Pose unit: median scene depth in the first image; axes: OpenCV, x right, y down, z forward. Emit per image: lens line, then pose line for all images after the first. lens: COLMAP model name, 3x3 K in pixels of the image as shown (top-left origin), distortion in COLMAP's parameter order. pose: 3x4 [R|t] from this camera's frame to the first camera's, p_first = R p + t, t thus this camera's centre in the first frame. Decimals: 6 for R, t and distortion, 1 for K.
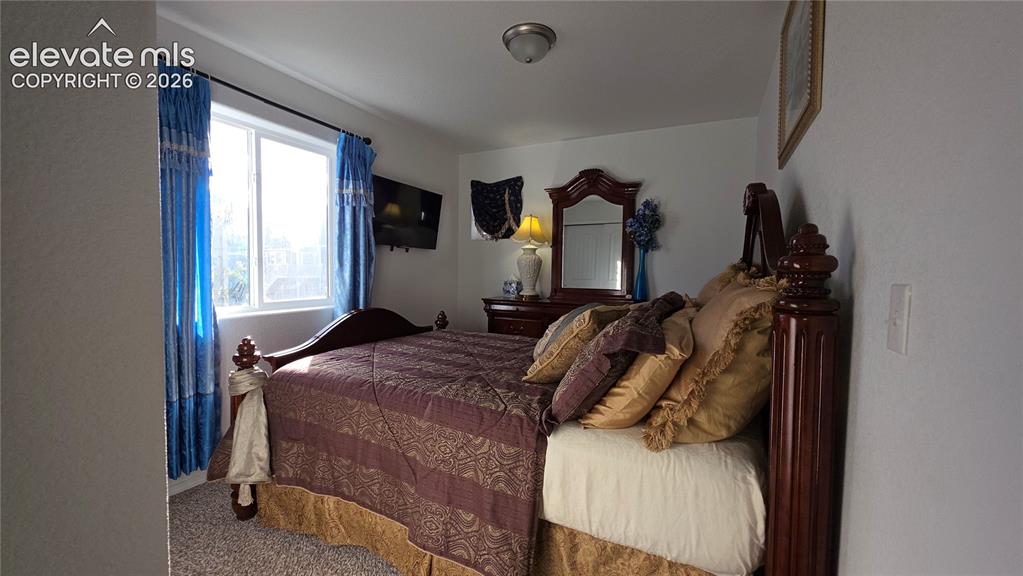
lens RADIAL K [[406.0, 0, 506.2], [0, 406.0, 289.1], [0, 0, 1]] dist [0.003012, 0.000100]
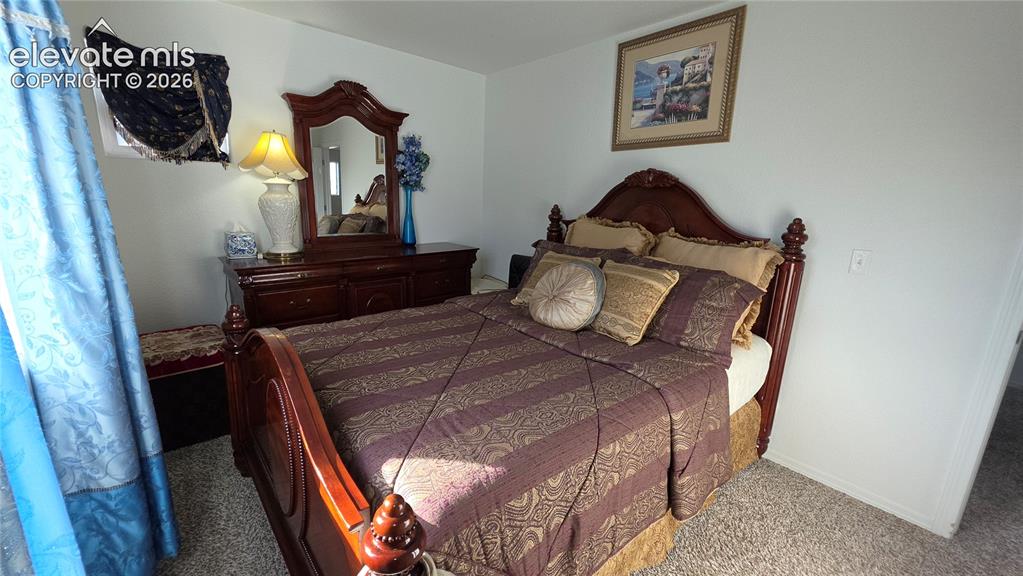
lens RADIAL K [[406.0, 0, 506.8], [0, 406.0, 285.1], [0, 0, 1]] dist [0.003012, 0.000100]
pose [[0.375251, -0.207791, 0.903332, -0.441808], [0.017887, 0.975991, 0.217074, -0.074669], [-0.926751, -0.065299, 0.369958, 0.386916]]
